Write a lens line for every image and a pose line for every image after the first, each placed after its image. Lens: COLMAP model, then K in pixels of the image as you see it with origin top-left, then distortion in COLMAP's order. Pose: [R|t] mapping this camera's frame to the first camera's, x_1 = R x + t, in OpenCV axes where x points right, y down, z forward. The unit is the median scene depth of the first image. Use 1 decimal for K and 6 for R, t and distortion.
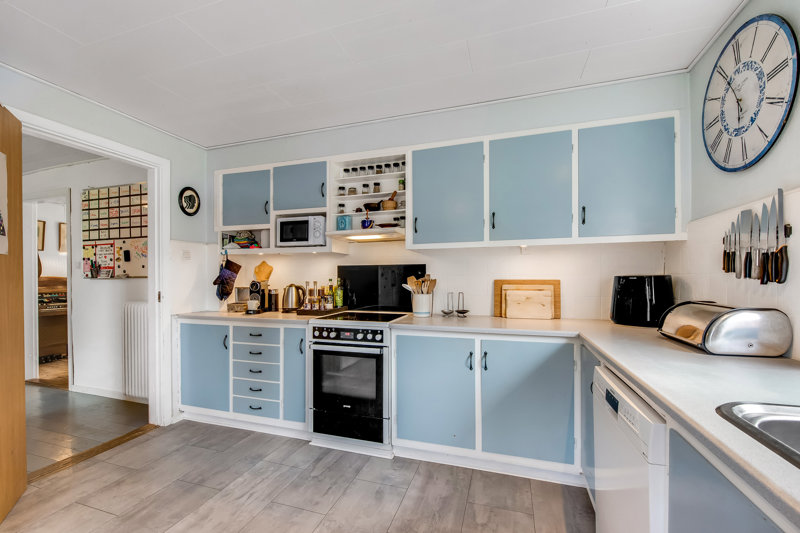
lens RADIAL K [[346.2, 0, 402.4], [0, 346.2, 275.5], [0, 0, 1]] dist [-0.000842, 0.000319]
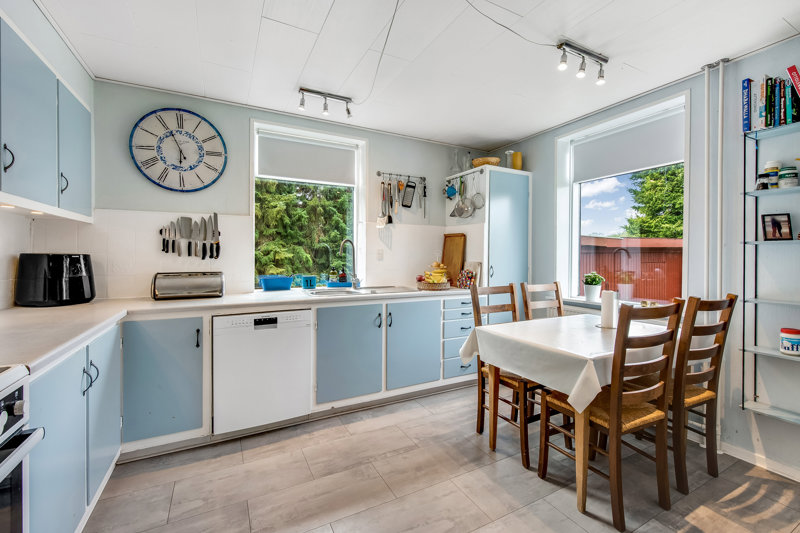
lens RADIAL K [[346.2, 0, 402.4], [0, 346.2, 275.5], [0, 0, 1]] dist [-0.000842, 0.000319]
pose [[-0.721332, -0.001525, 0.692588, -0.861545], [0.012195, 0.999815, 0.014903, 0.078387], [-0.692482, 0.019196, -0.721179, 1.331659]]
